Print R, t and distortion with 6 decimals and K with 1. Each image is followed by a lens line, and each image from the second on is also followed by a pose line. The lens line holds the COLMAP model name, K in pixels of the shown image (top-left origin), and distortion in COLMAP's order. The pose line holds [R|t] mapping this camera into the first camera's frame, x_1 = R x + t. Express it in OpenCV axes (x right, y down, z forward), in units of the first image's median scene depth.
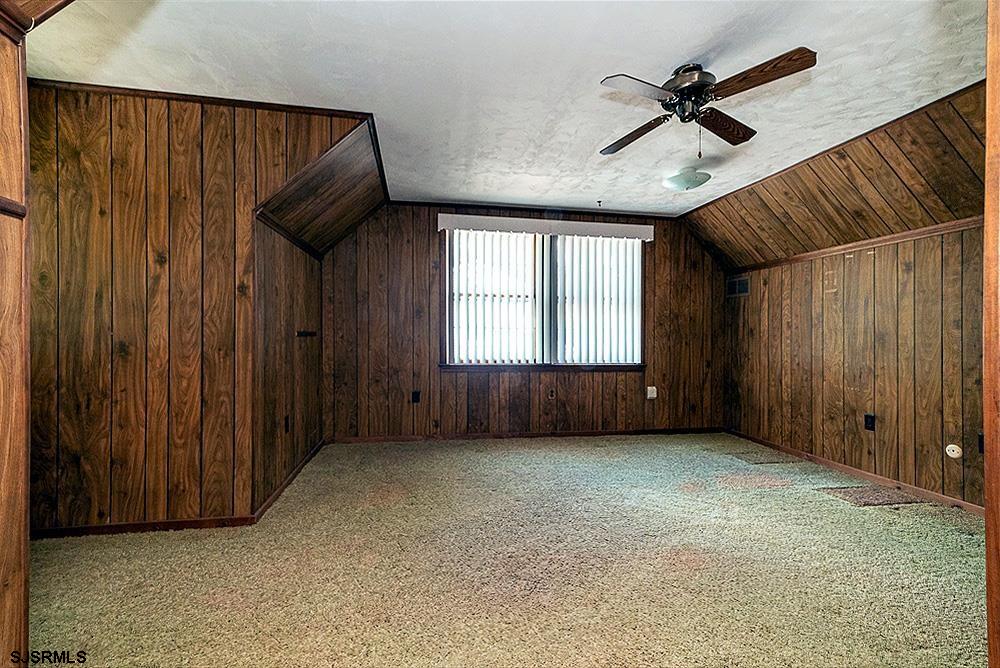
lens RADIAL K [[433.4, 0, 500.0], [0, 433.4, 334.0], [0, 0, 1]] dist [0.001435, 0.000010]
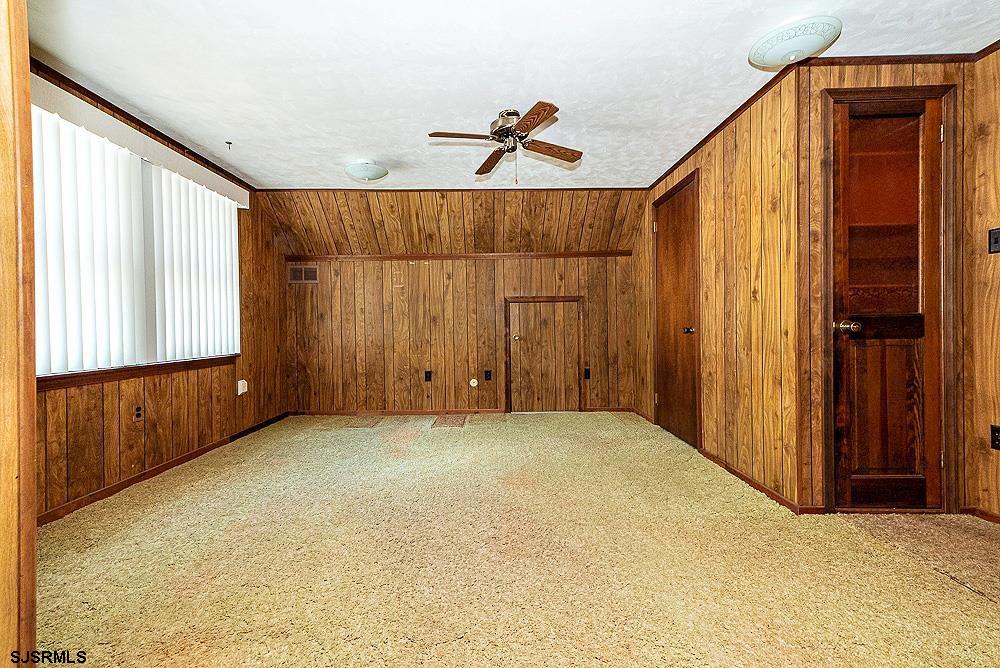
lens RADIAL K [[413.6, 0, 495.9], [0, 413.6, 320.3], [0, 0, 1]] dist [0.002021, 0.000144]
pose [[0.171276, -0.000632, 0.985223, -0.421832], [0.009695, 0.999952, -0.001044, 0.011626], [-0.985175, 0.009731, 0.171274, 0.428978]]
